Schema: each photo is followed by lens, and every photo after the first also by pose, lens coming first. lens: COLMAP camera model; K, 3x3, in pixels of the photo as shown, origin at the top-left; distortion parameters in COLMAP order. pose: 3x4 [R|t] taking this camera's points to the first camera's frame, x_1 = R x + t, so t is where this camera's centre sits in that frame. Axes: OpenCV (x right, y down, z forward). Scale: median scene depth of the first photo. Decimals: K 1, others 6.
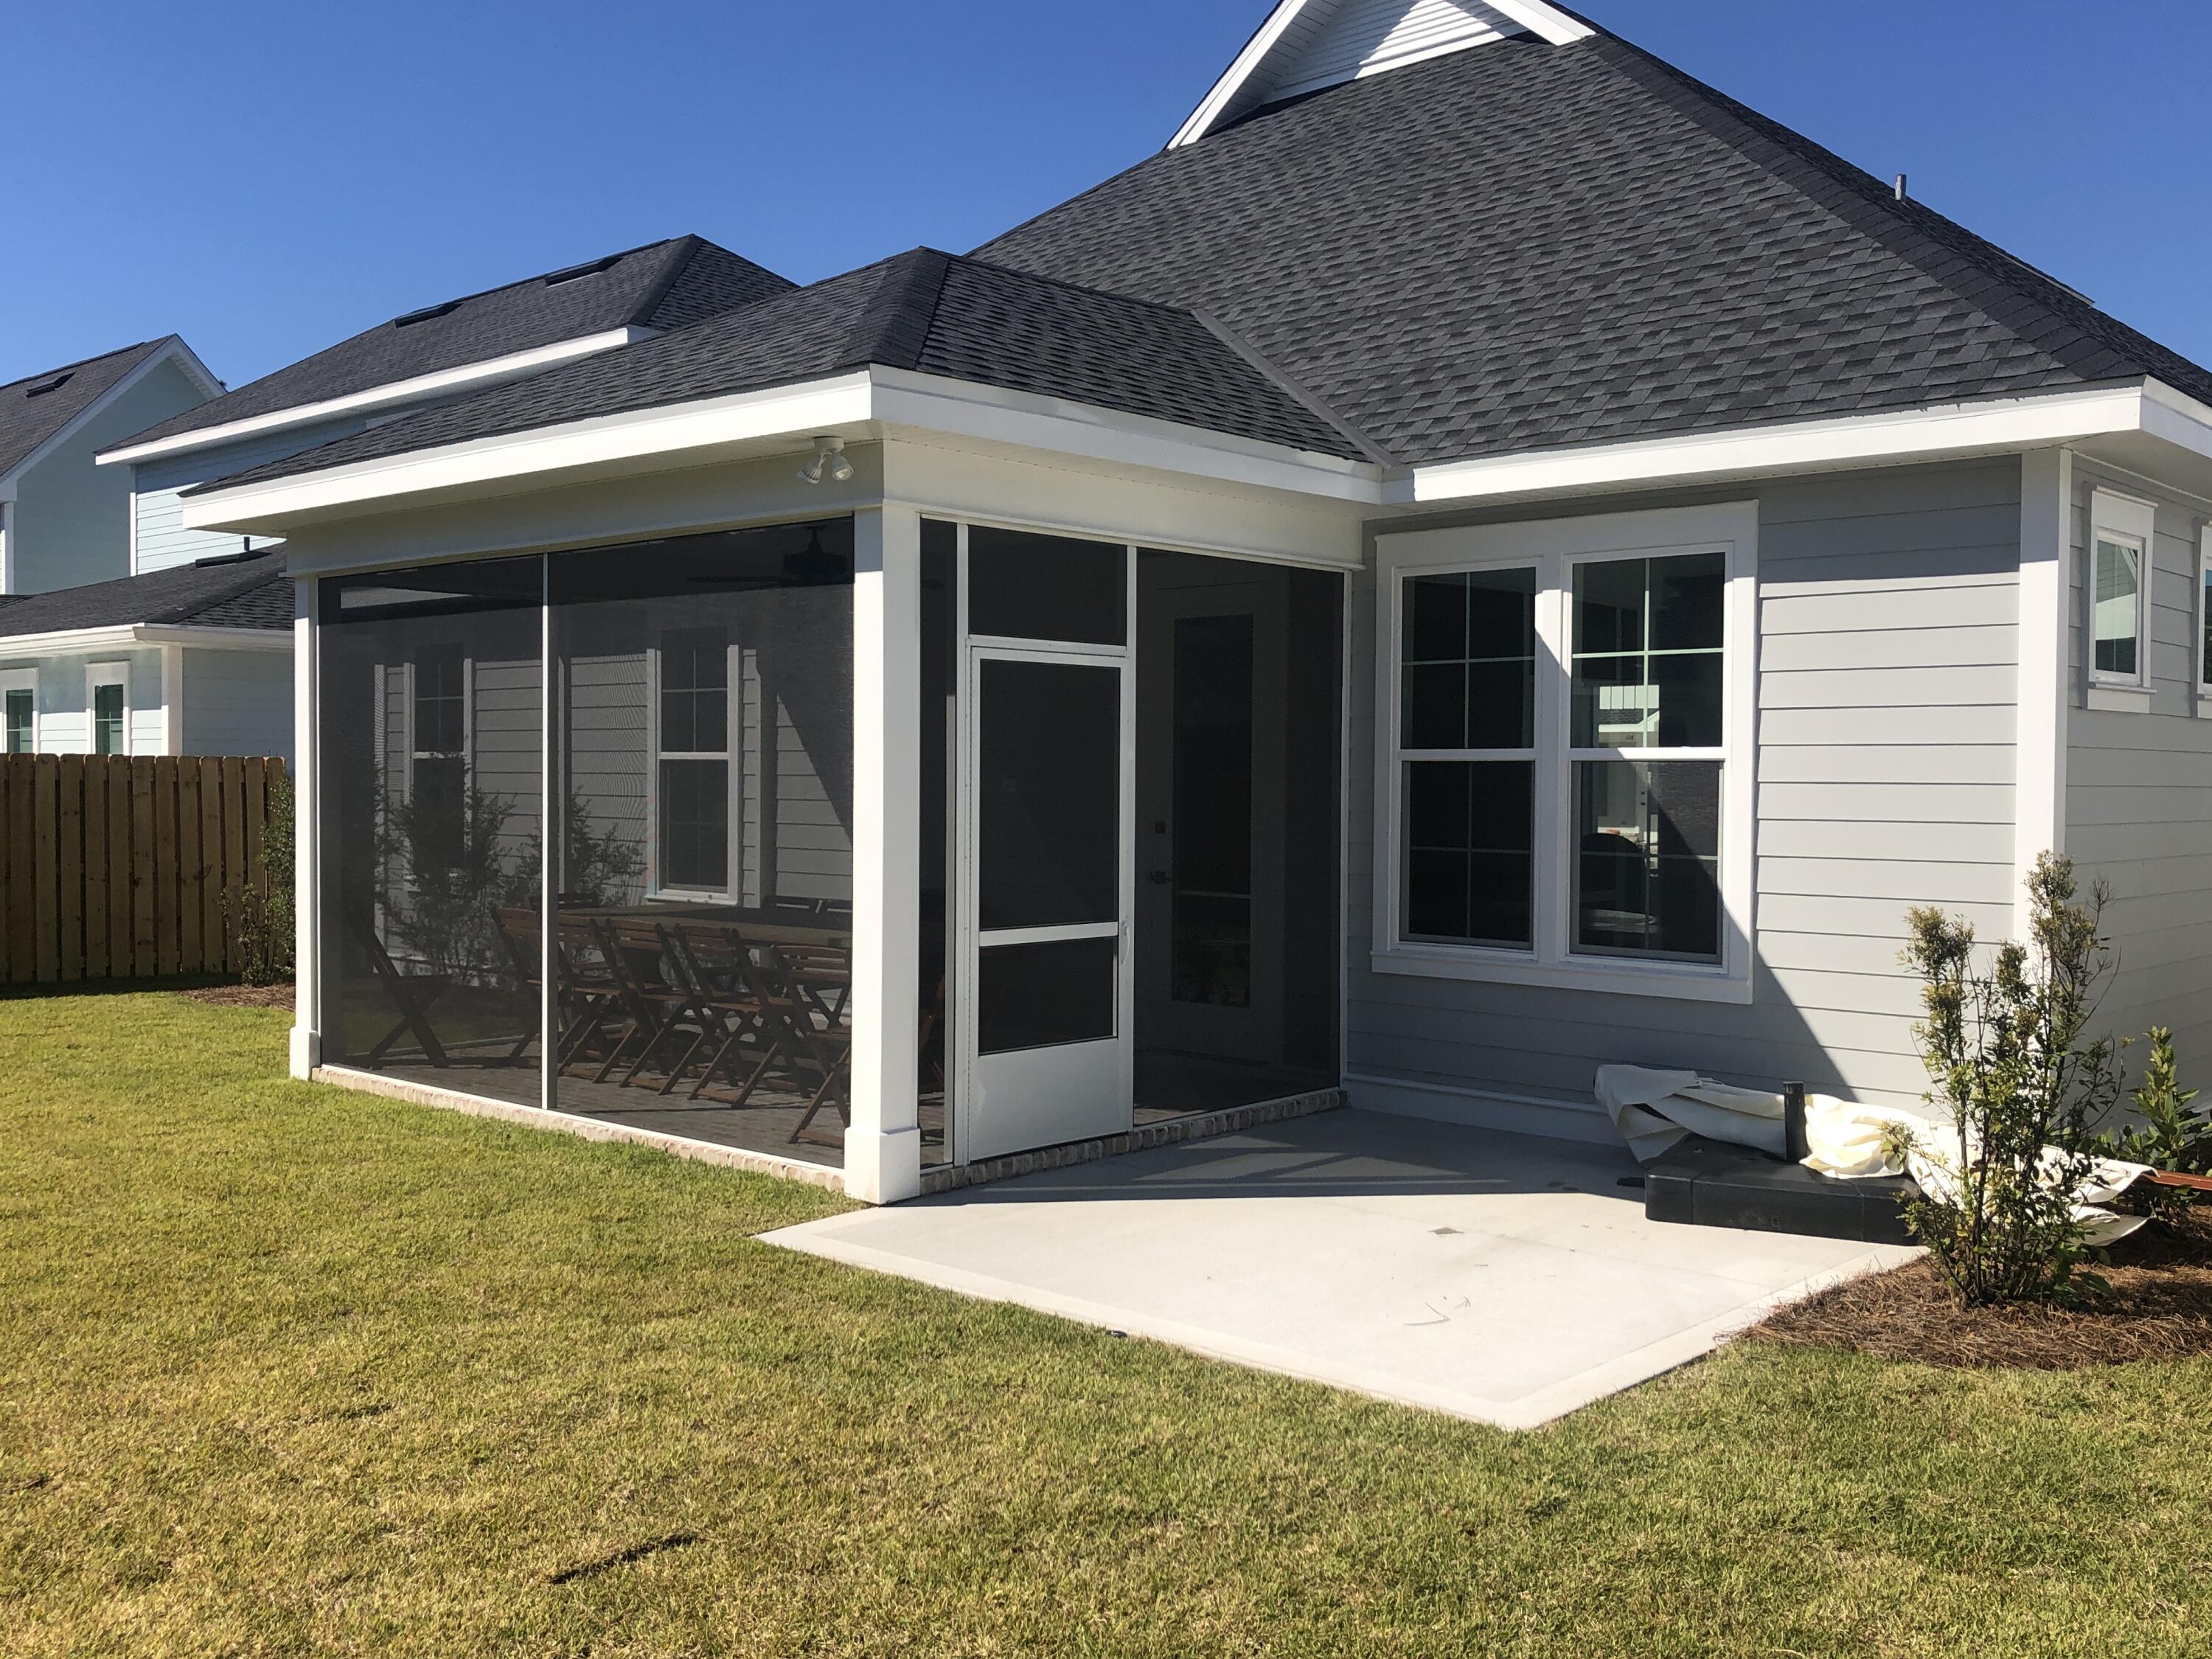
lens RADIAL K [[1986.2, 0, 1106.0], [0, 1986.2, 829.5], [0, 0, 1]] dist [-0.000873, -0.000713]
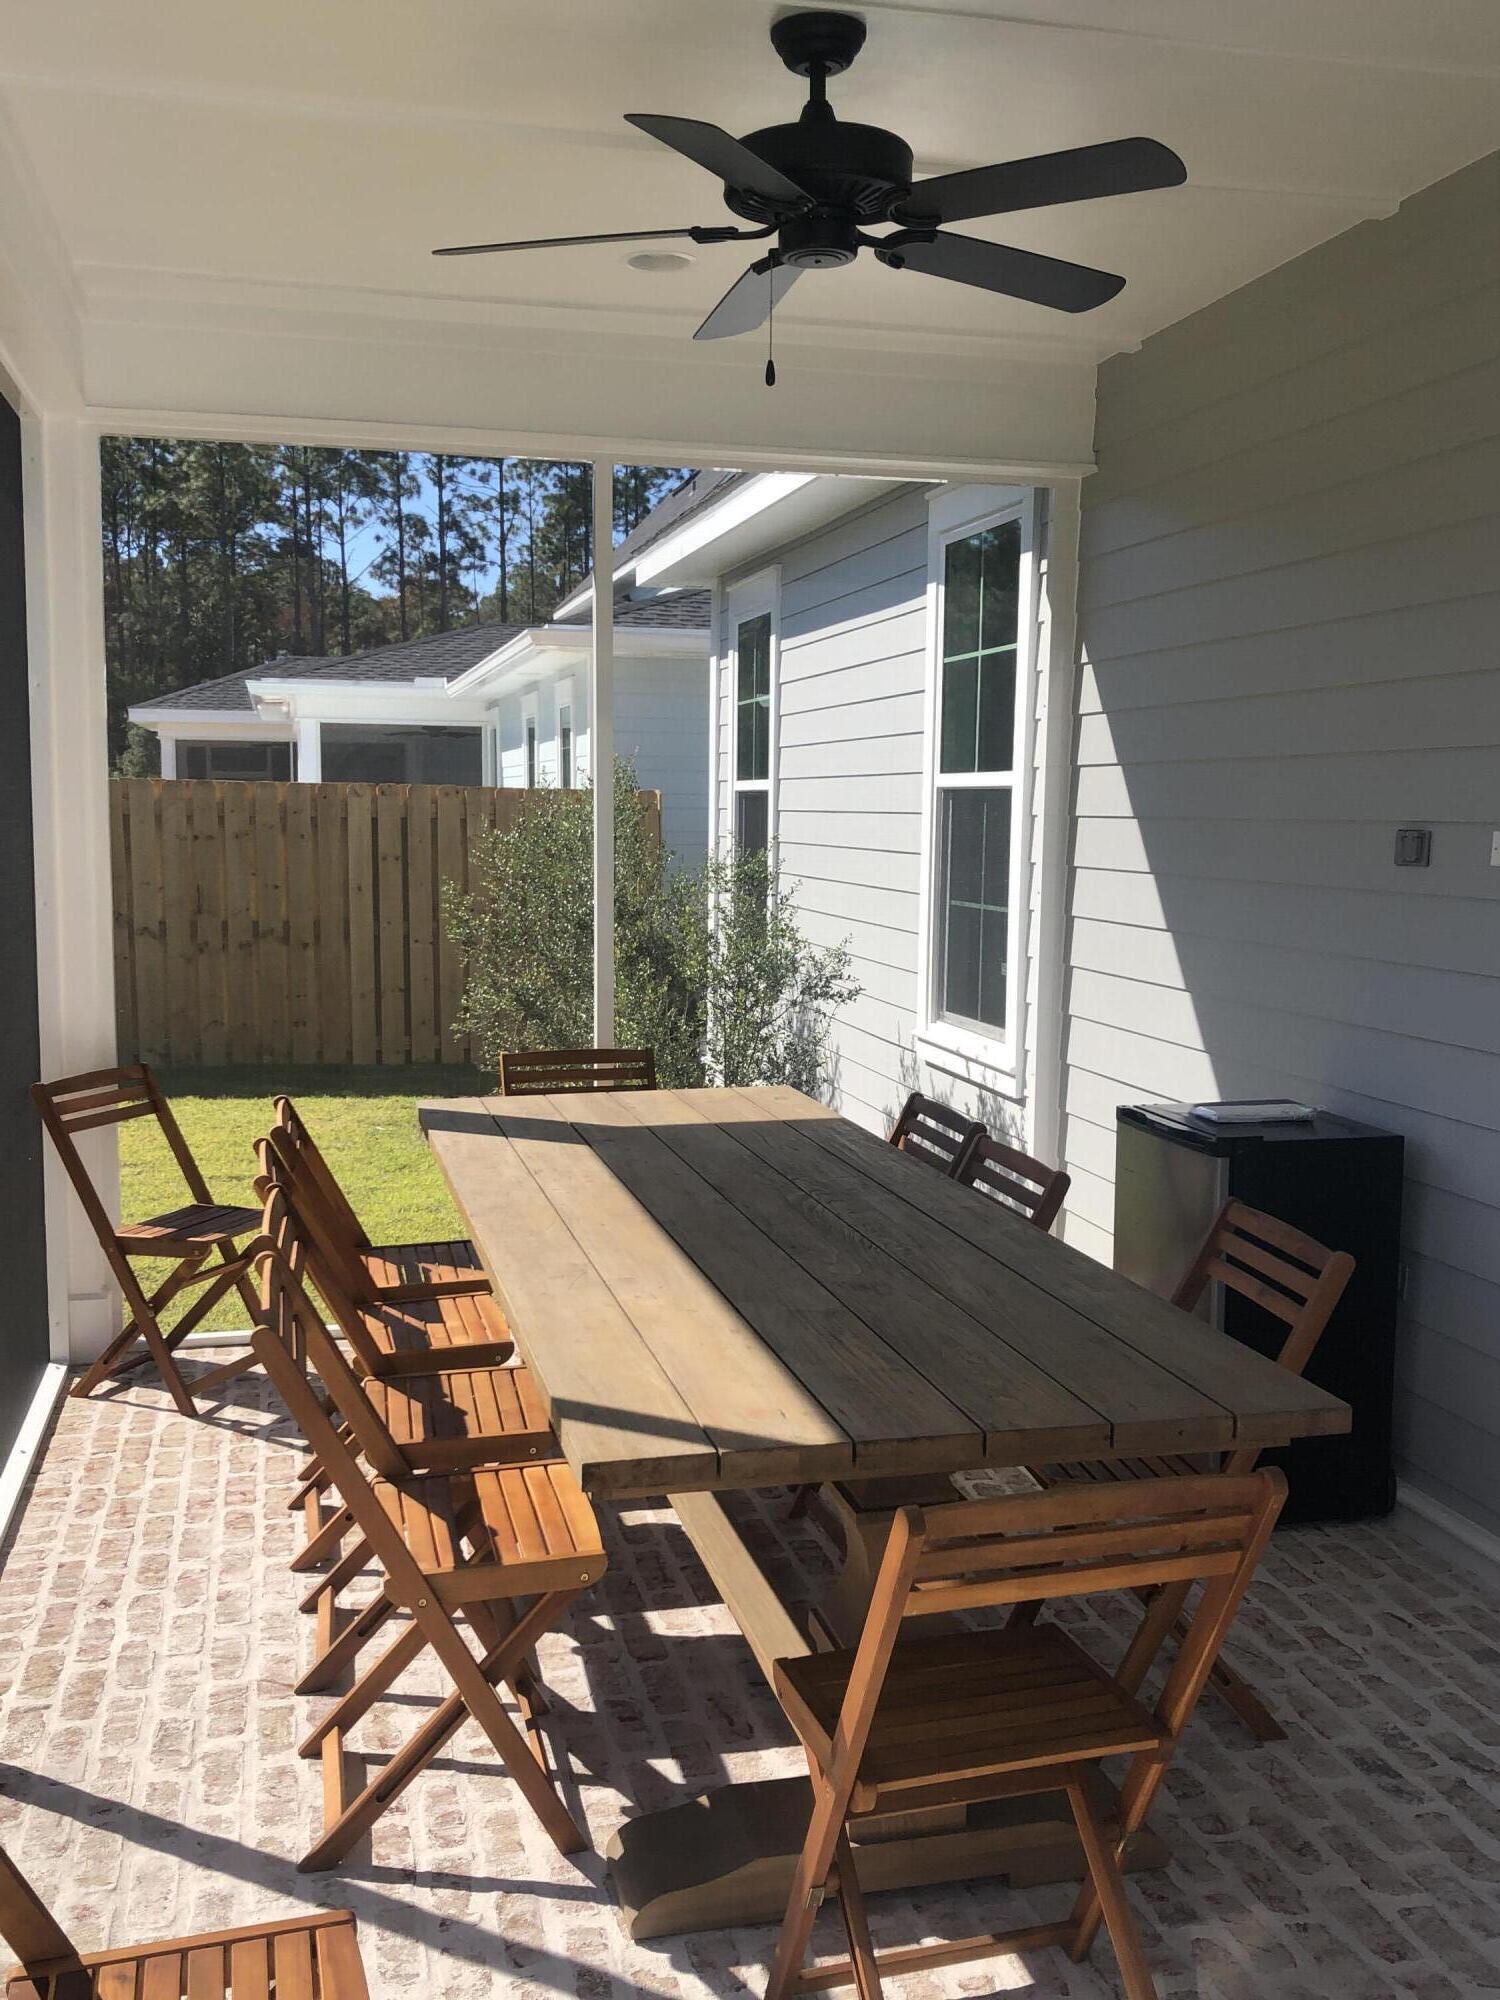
lens RADIAL K [[1795.8, 0, 750.0], [0, 1795.8, 1000.0], [0, 0, 1]] dist [-0.000873, -0.000713]
pose [[0.809442, 0.066574, -0.583414, 0.025031], [-0.024153, 0.996486, 0.080200, -0.013327], [0.586703, -0.050826, 0.808205, 0.502447]]
